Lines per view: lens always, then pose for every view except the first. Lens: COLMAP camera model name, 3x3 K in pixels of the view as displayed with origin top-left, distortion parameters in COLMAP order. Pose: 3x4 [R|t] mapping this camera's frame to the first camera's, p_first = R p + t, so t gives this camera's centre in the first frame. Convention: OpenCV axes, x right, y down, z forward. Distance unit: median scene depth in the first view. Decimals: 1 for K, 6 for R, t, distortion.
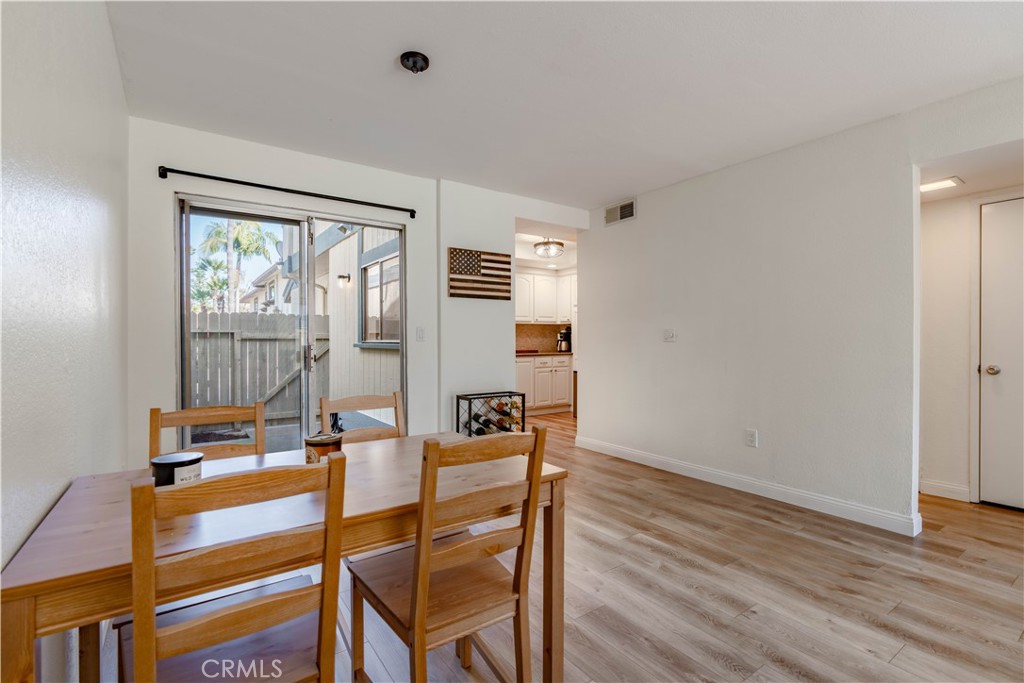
lens RADIAL K [[476.7, 0, 508.8], [0, 476.7, 339.8], [0, 0, 1]] dist [-0.006382, 0.001684]
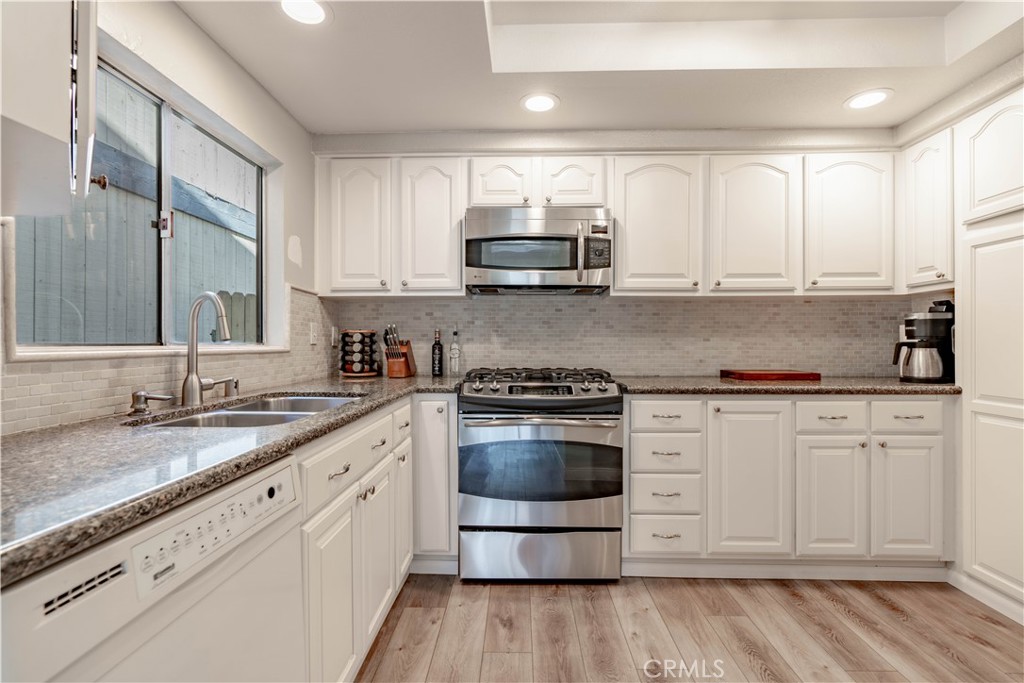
lens RADIAL K [[476.7, 0, 504.1], [0, 476.7, 341.9], [0, 0, 1]] dist [-0.006382, 0.001684]
pose [[0.799972, 0.001475, -0.600035, 0.083990], [-0.003227, 0.999993, -0.001844, 0.000516], [0.600029, 0.003412, 0.799971, 0.595349]]
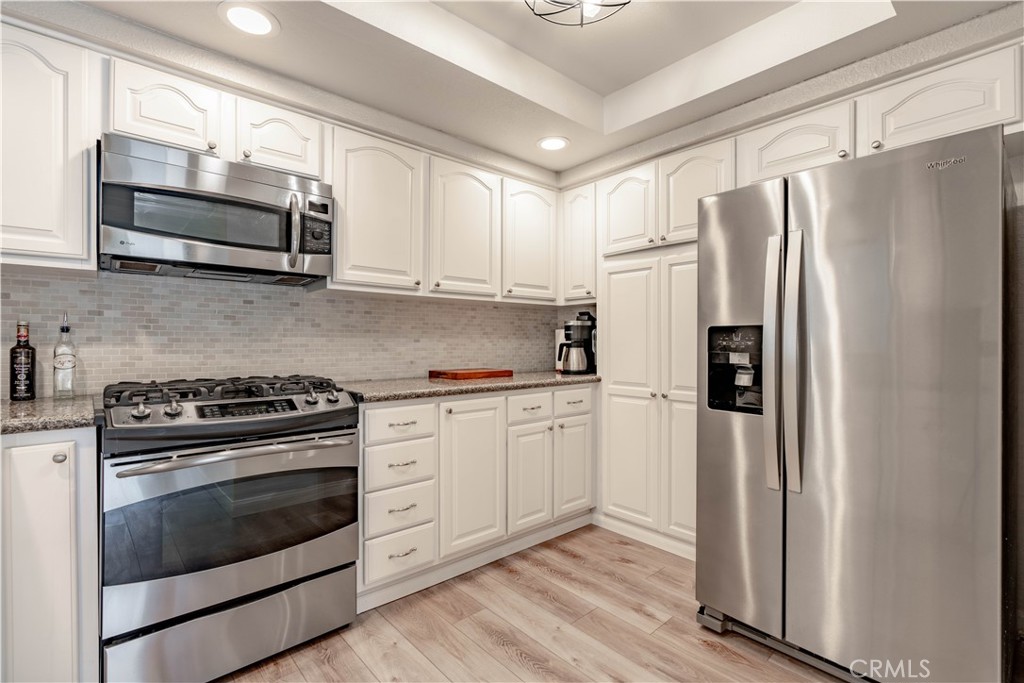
lens RADIAL K [[476.7, 0, 520.3], [0, 476.7, 340.9], [0, 0, 1]] dist [-0.006382, 0.001684]
pose [[0.991353, 0.002884, 0.131191, 0.016721], [-0.002117, 0.999980, -0.005991, -0.000157], [-0.131206, 0.005662, 0.991339, 0.613330]]
